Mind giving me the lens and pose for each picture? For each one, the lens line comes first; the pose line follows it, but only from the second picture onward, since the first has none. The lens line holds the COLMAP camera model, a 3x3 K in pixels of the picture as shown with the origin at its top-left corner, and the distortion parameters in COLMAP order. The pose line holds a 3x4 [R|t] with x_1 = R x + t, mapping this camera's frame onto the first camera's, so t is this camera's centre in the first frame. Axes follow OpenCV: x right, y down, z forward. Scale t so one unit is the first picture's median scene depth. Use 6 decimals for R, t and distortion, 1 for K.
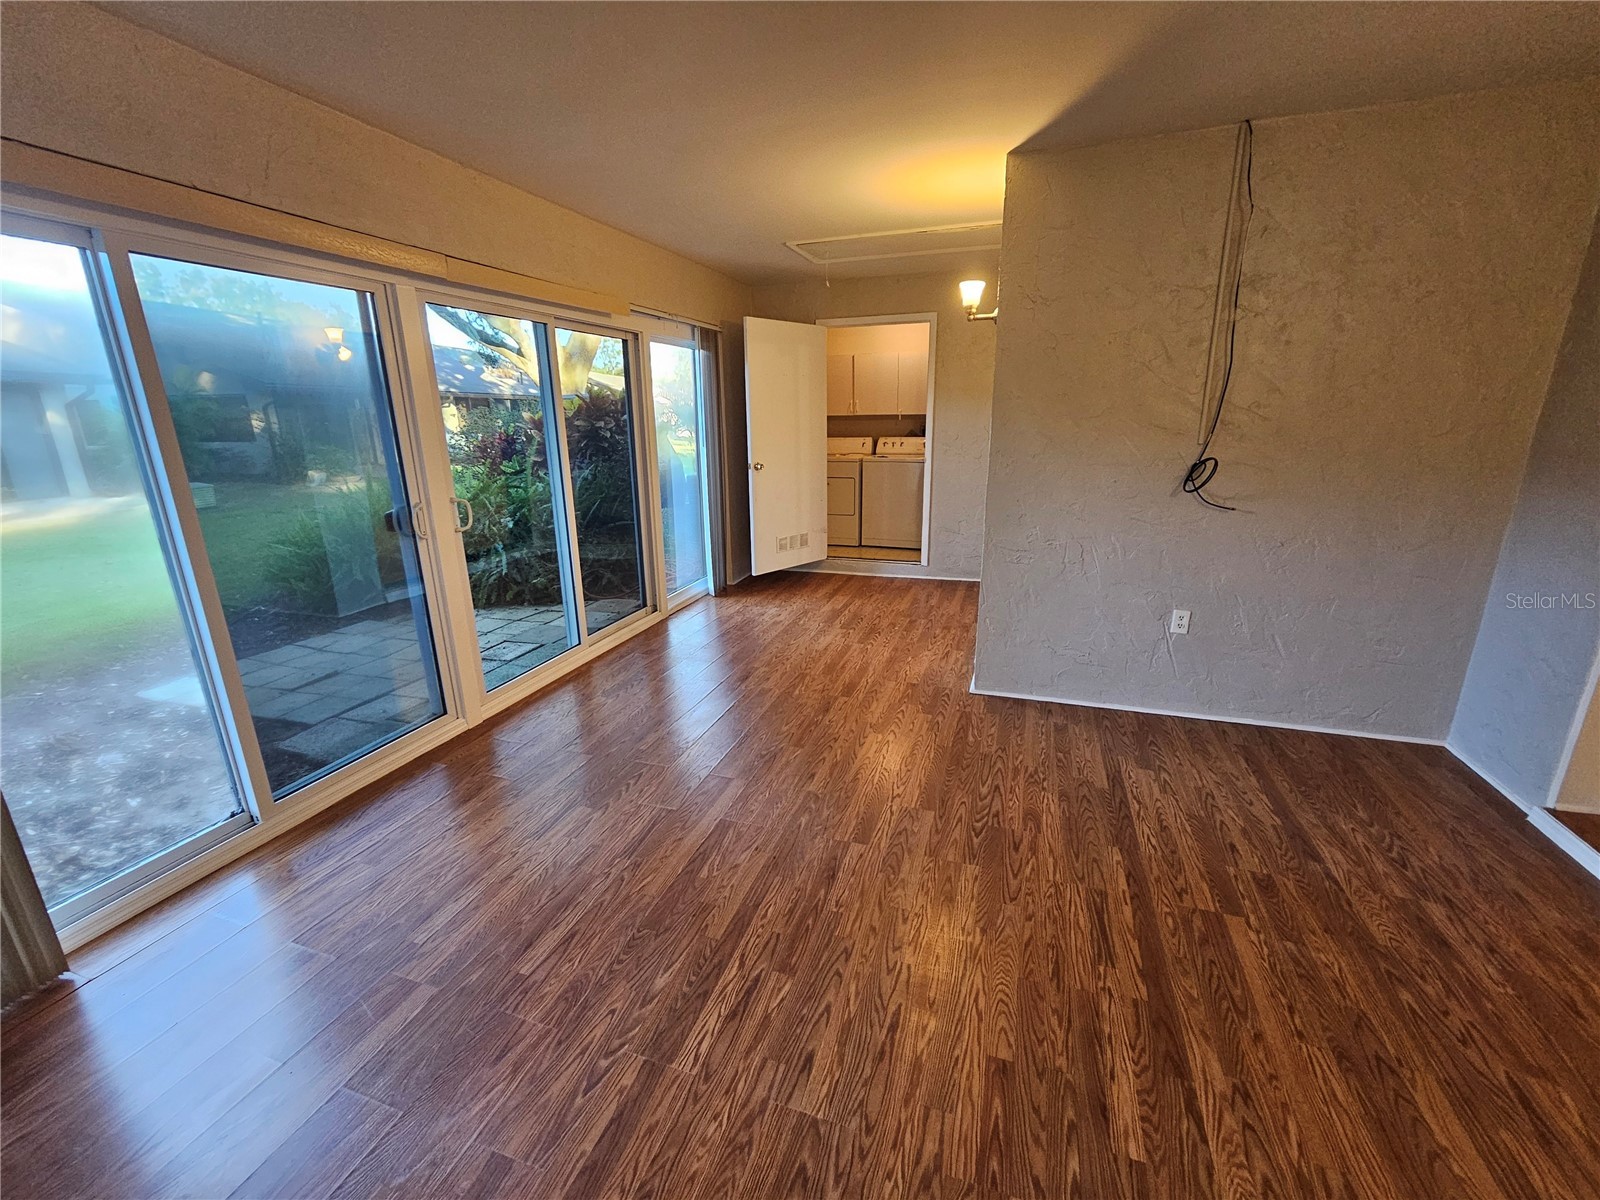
lens RADIAL K [[652.1, 0, 801.4], [0, 652.1, 597.1], [0, 0, 1]] dist [0.000148, 0.000014]
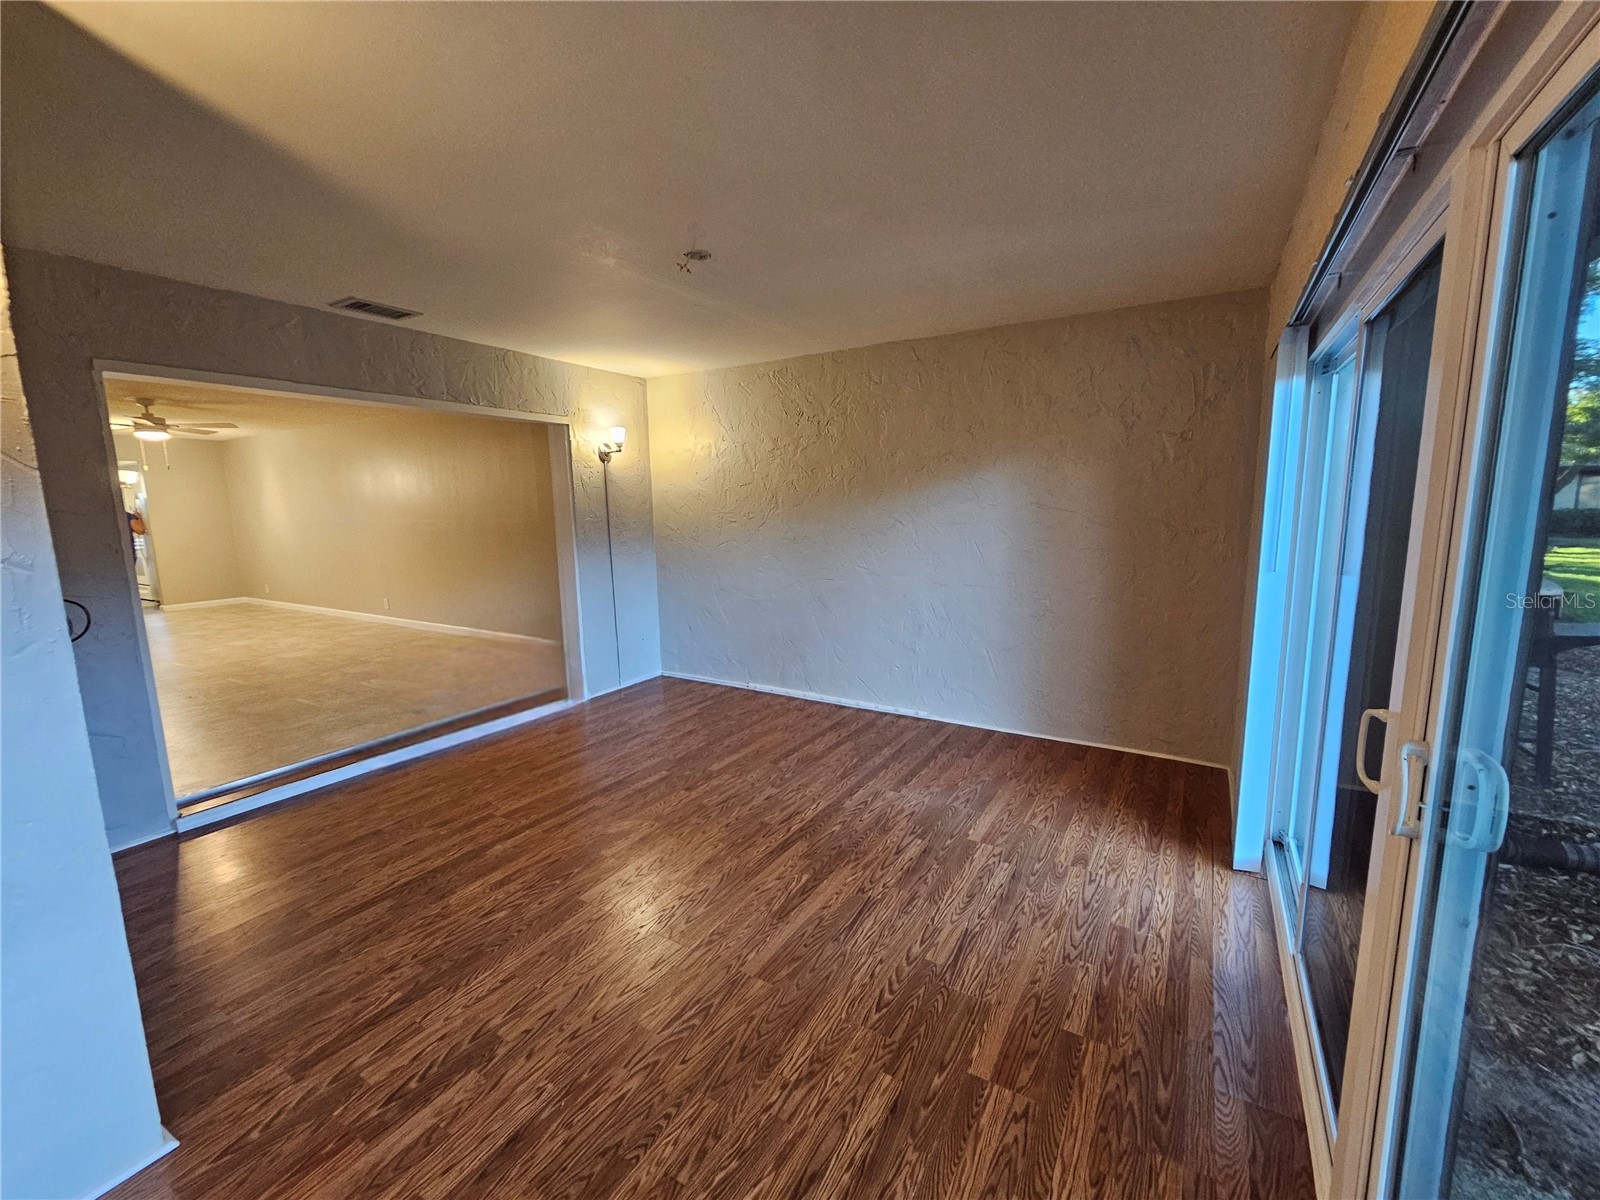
lens RADIAL K [[652.1, 0, 800.7], [0, 652.1, 599.8], [0, 0, 1]] dist [0.000148, 0.000014]
pose [[-0.975214, -0.004407, 0.221221, -0.445603], [0.086921, 0.911797, 0.401337, -0.589214], [-0.203477, 0.410618, -0.888814, 2.042134]]
